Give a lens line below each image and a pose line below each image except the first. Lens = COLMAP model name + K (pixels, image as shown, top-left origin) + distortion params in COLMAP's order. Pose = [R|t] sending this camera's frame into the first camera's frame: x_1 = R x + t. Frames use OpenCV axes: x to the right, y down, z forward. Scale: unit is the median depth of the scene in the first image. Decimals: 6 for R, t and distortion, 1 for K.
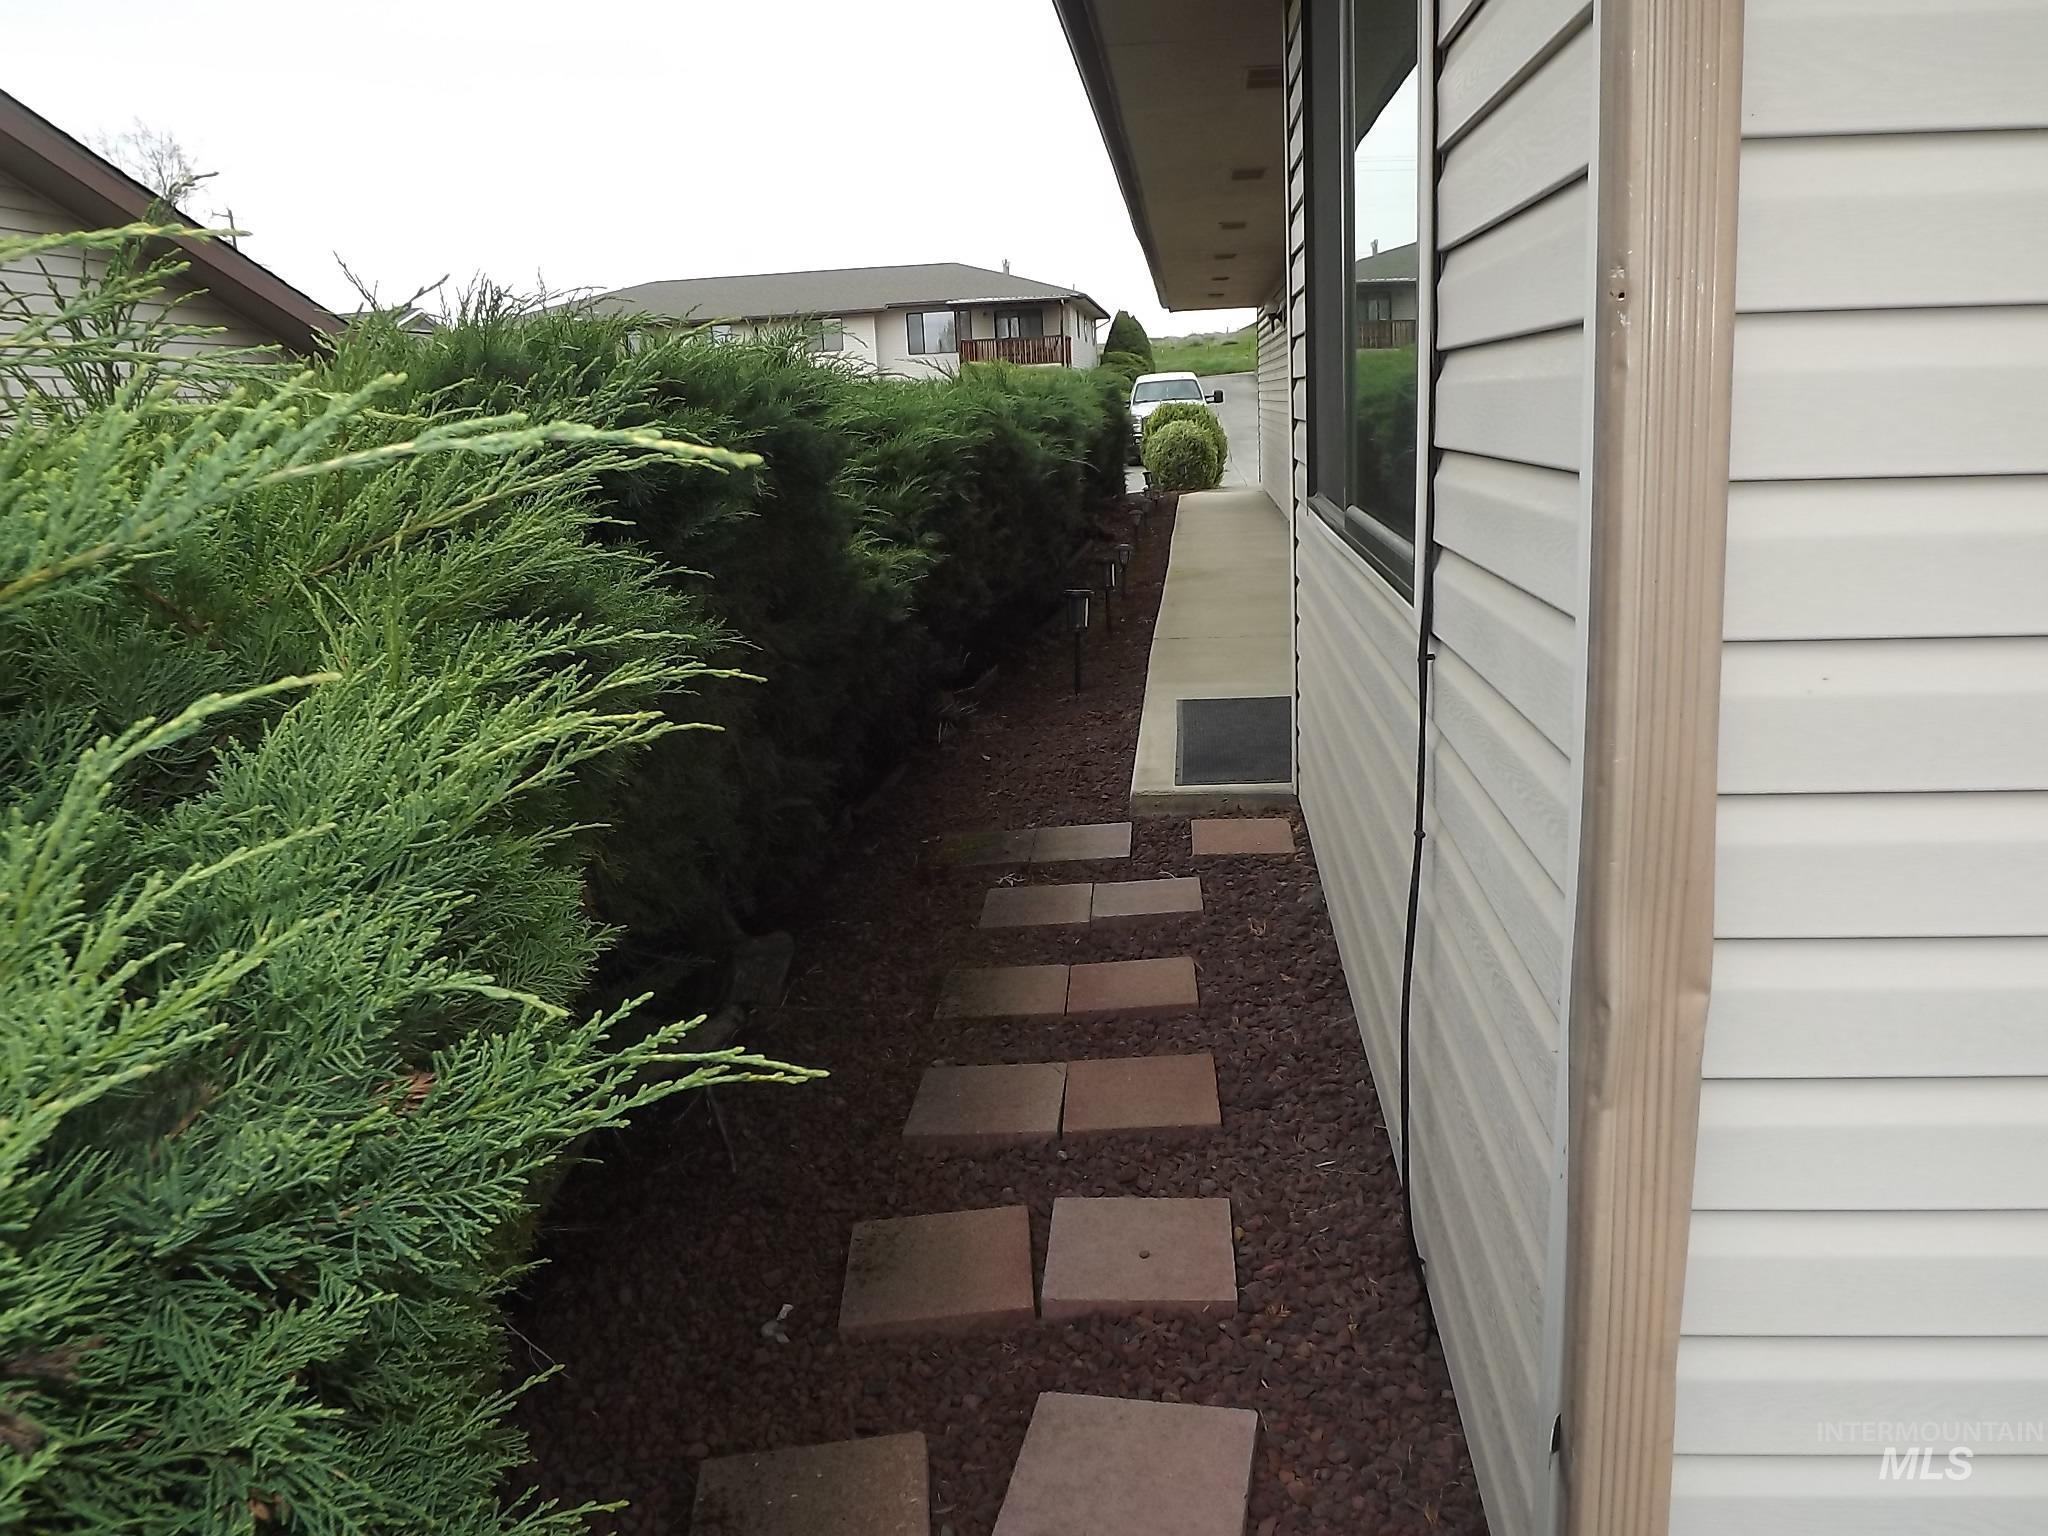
lens RADIAL K [[1482.5, 0, 1026.3], [0, 1482.5, 784.5], [0, 0, 1]] dist [-0.065091, 0.012119]
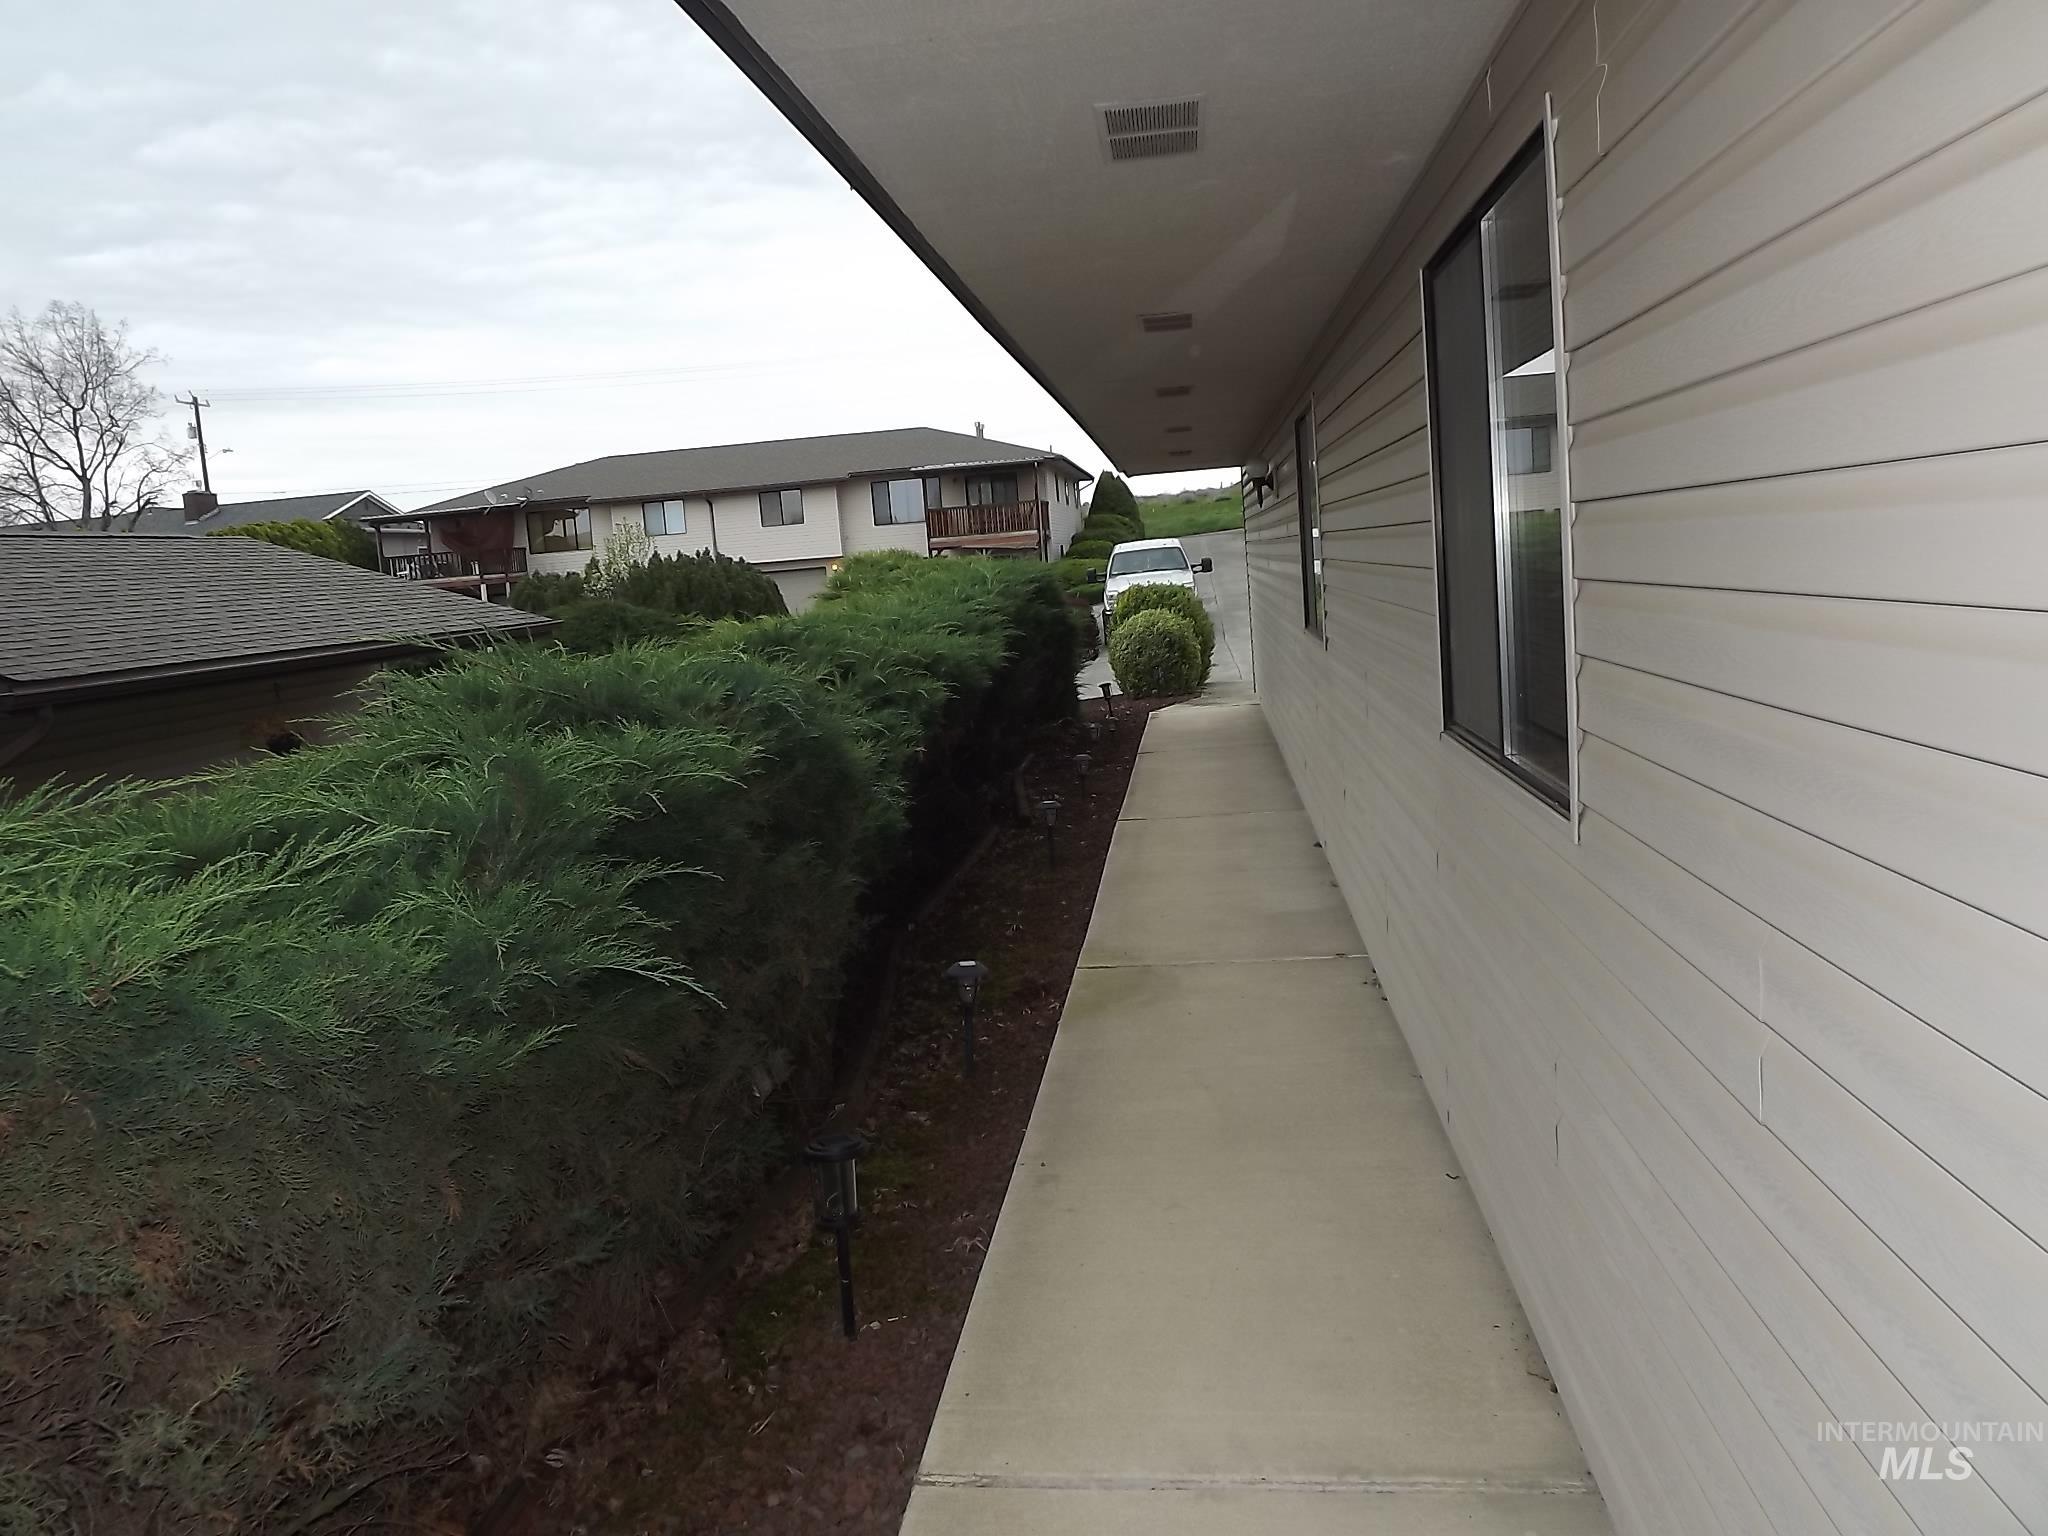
lens RADIAL K [[1482.5, 0, 1026.3], [0, 1482.5, 784.5], [0, 0, 1]] dist [-0.065091, 0.012119]
pose [[0.999464, -0.032147, -0.006123, 0.016998], [0.031343, 0.994154, -0.103322, -0.032034], [0.009408, 0.103075, 0.994629, 0.096039]]
